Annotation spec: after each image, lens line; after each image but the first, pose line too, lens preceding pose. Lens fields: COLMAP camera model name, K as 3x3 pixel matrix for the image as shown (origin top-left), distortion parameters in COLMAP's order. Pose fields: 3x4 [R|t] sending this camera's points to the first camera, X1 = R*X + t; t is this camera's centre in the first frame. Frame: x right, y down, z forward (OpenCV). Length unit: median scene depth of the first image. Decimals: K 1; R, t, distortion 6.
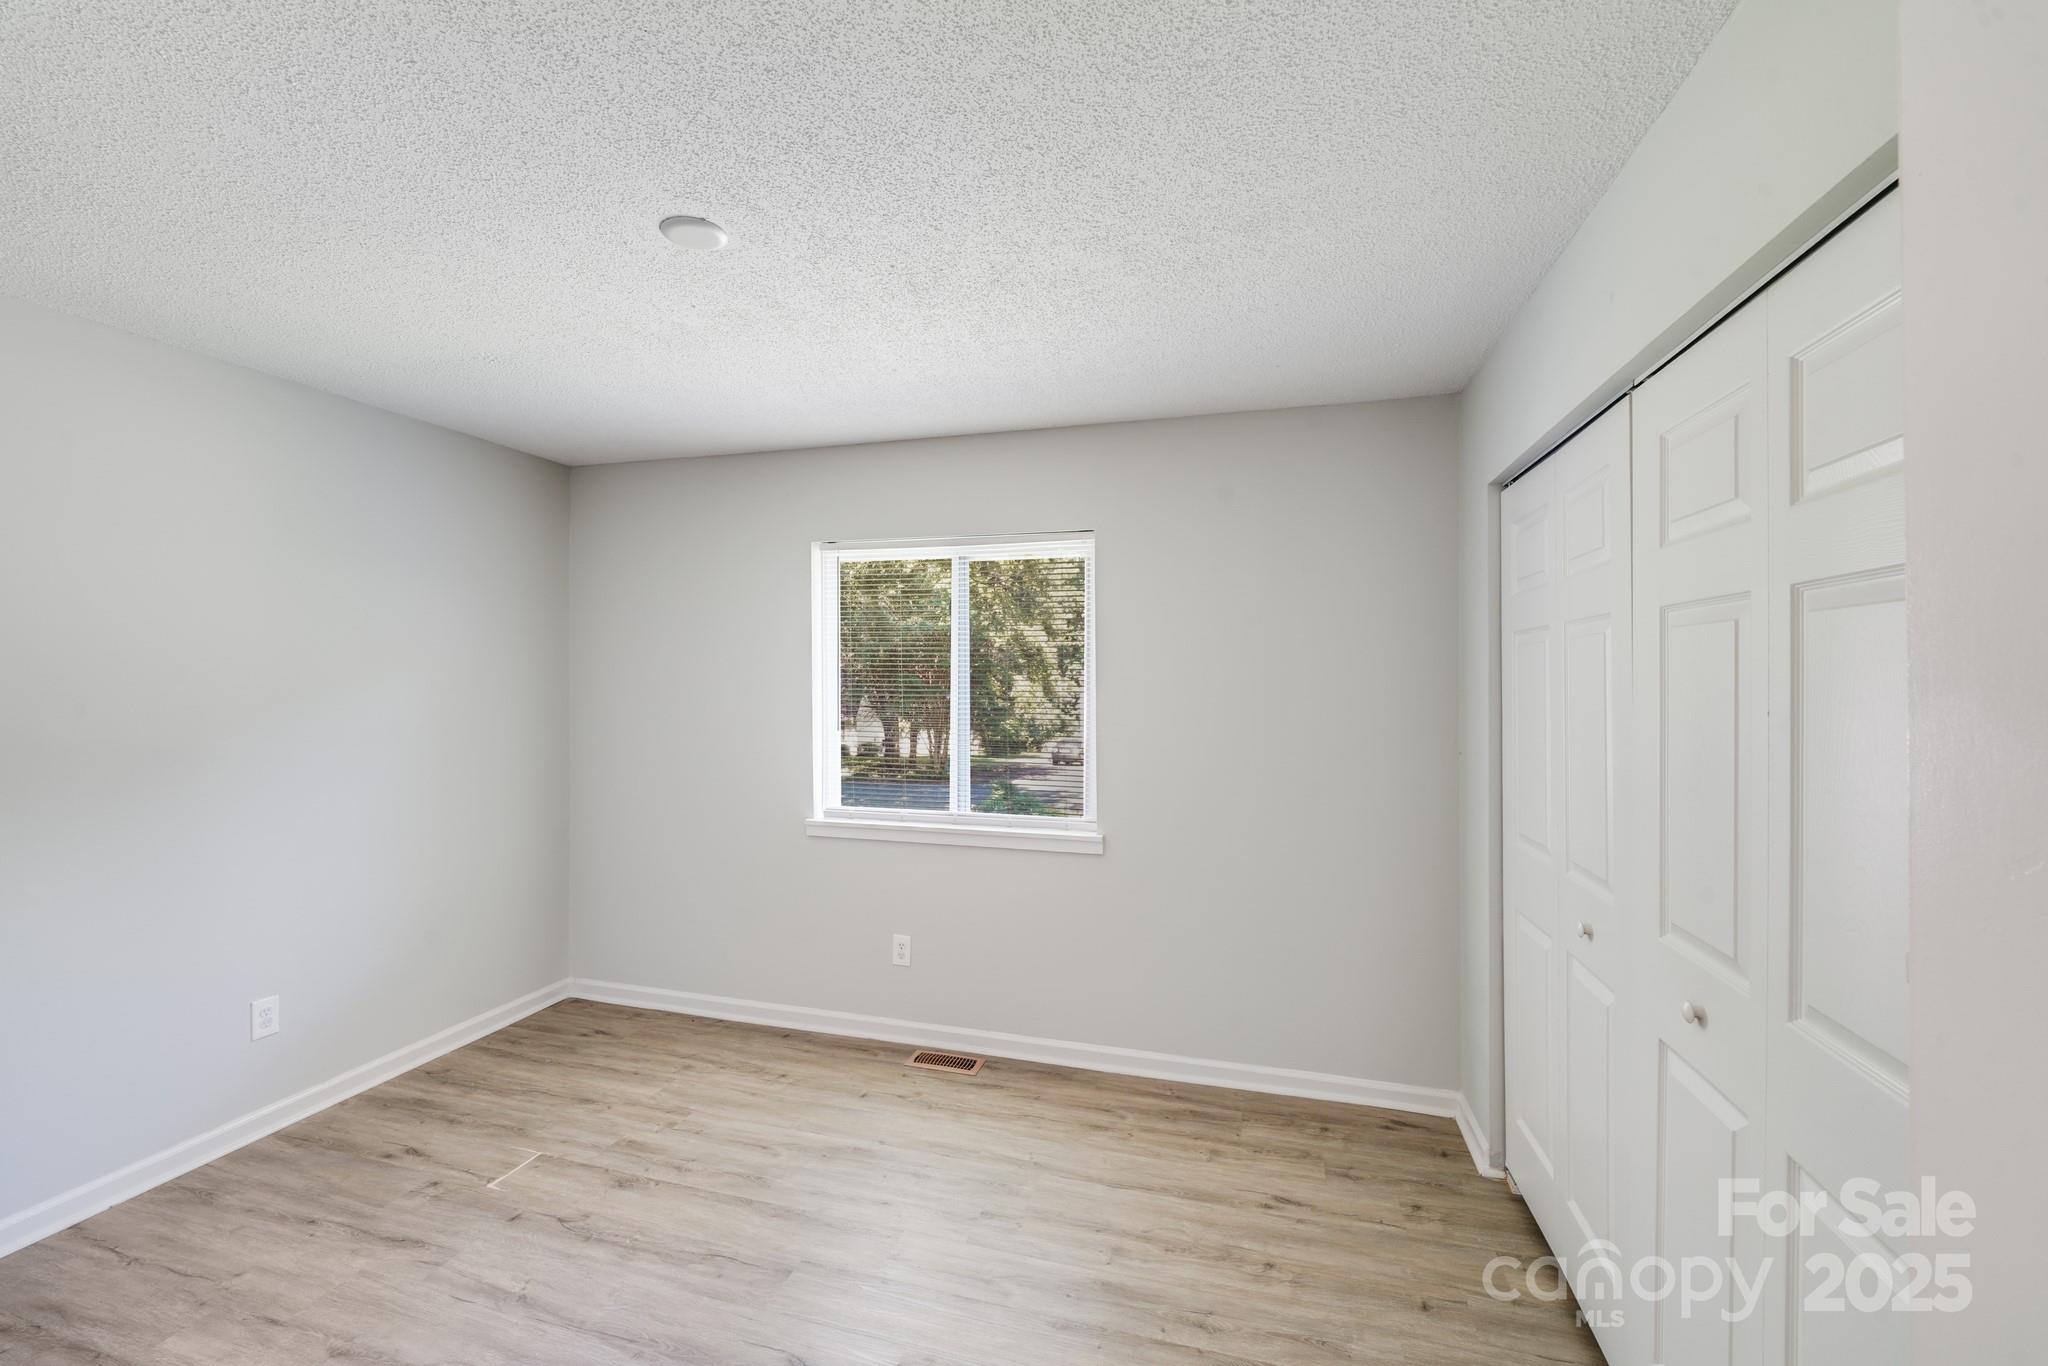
lens RADIAL K [[840.7, 0, 1004.9], [0, 840.7, 687.0], [0, 0, 1]] dist [-0.000514, -0.004605]
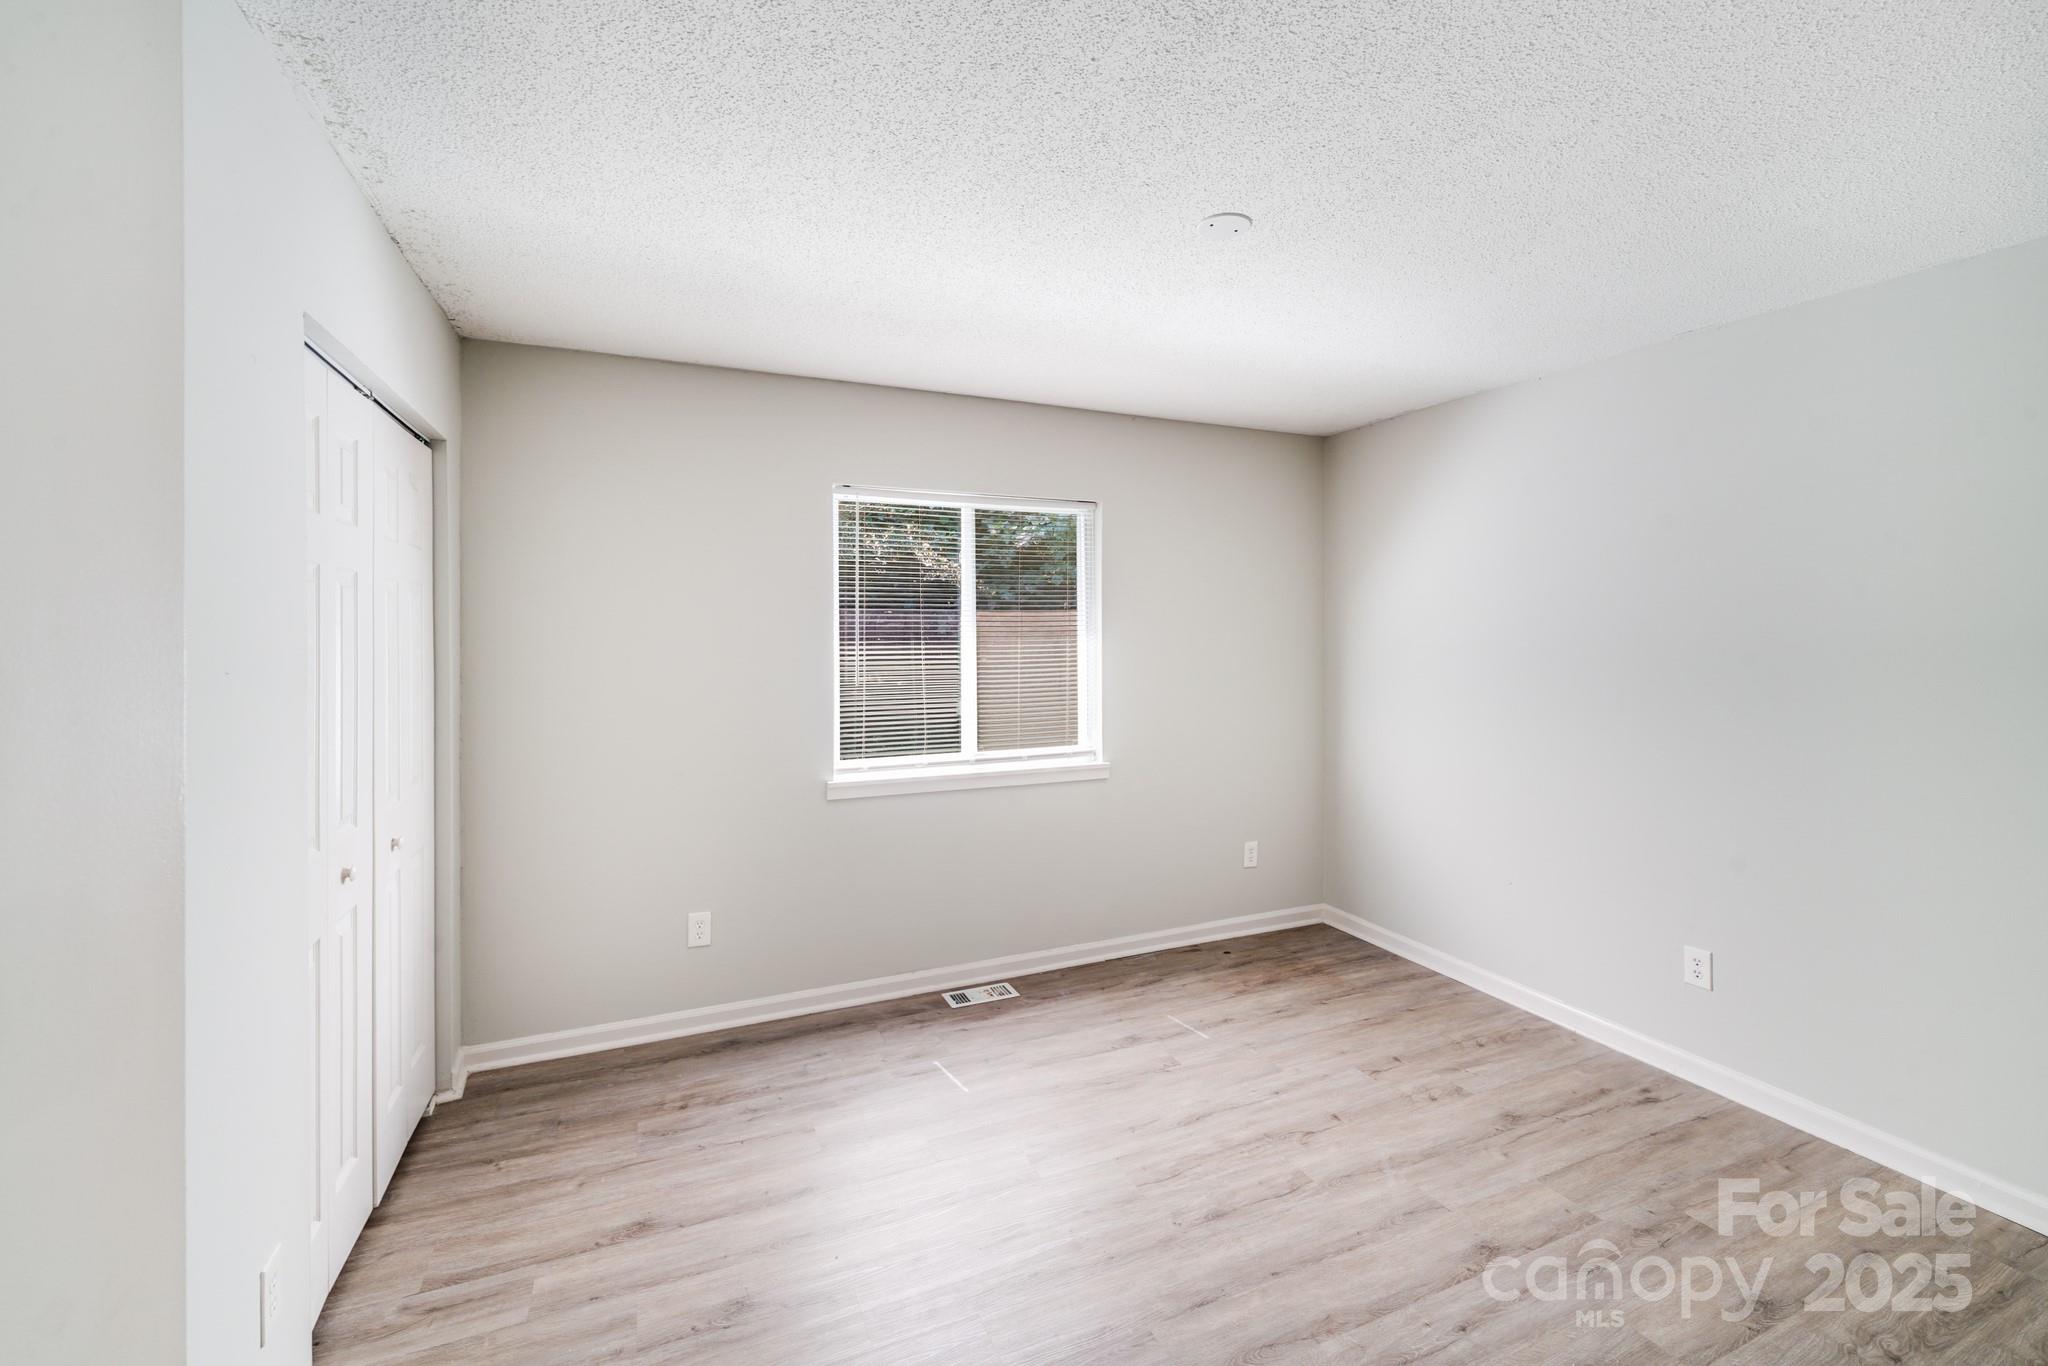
lens RADIAL K [[822.3, 0, 1018.5], [0, 822.3, 625.4], [0, 0, 1]] dist [0.000065, -0.000046]
pose [[0.778304, 0.012976, 0.627753, -0.683345], [-0.005461, 0.999888, -0.013899, 0.002626], [-0.627864, 0.007389, 0.778288, 0.177630]]
